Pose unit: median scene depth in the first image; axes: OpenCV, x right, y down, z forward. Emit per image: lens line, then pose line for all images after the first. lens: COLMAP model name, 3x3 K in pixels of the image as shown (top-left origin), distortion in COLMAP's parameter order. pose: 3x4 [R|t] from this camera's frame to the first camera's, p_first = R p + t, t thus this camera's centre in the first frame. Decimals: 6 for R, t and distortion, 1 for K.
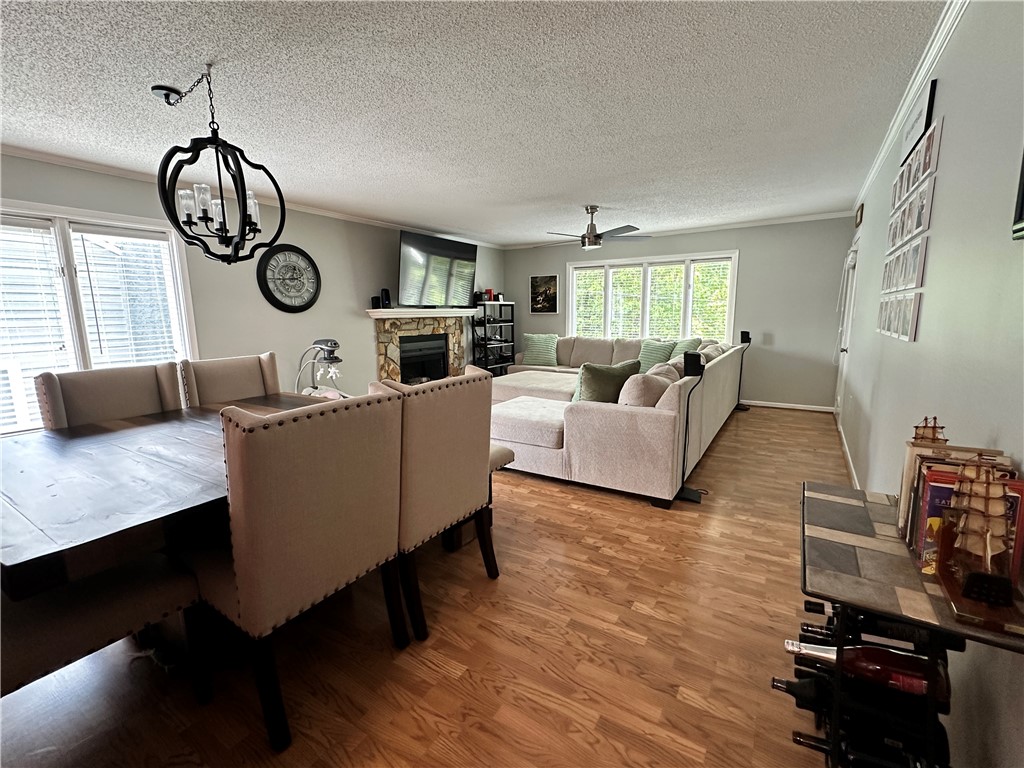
lens RADIAL K [[451.7, 0, 506.1], [0, 451.7, 390.2], [0, 0, 1]] dist [-0.021695, 0.000491]
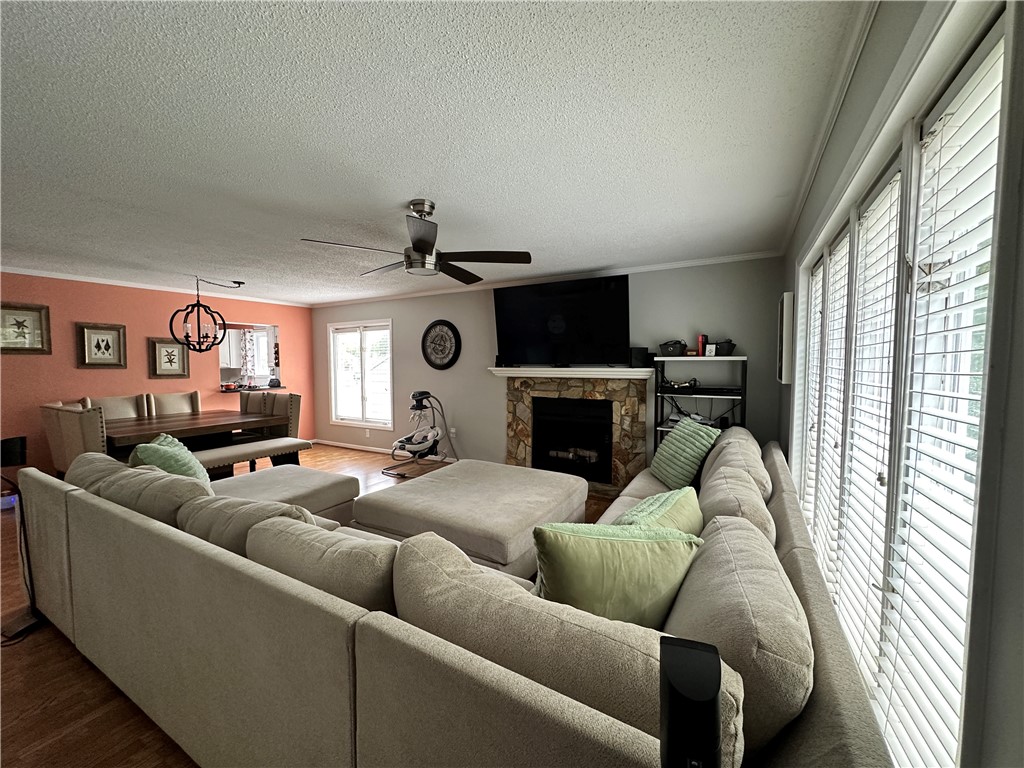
lens RADIAL K [[404.5, 0, 514.1], [0, 404.5, 386.7], [0, 0, 1]] dist [0.001935, 0.000159]
pose [[0.053304, 0.070125, -0.996113, 0.663627], [-0.167803, 0.983975, 0.060291, -0.206318], [0.984378, 0.163937, 0.064217, 1.018629]]
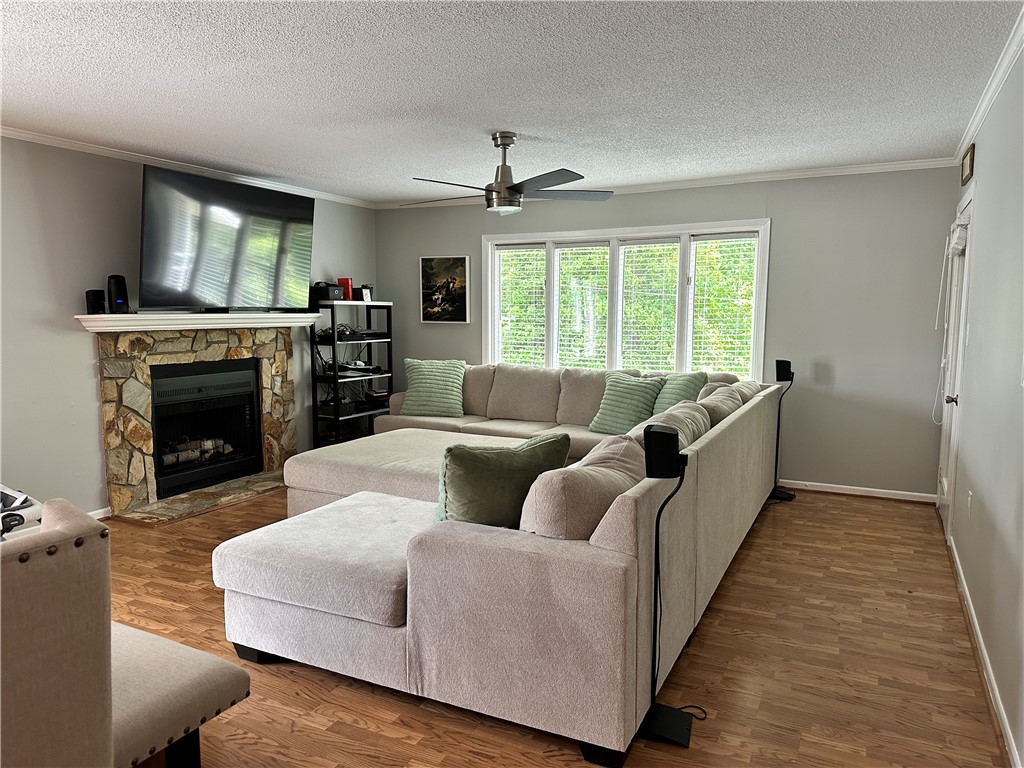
lens RADIAL K [[718.1, 0, 510.6], [0, 718.1, 386.4], [0, 0, 1]] dist [0.024703, -0.048148]
pose [[0.993853, 0.002589, 0.110674, 0.094872], [0.004569, 0.997915, -0.064378, -0.044694], [-0.110610, 0.064488, 0.991770, 0.144694]]
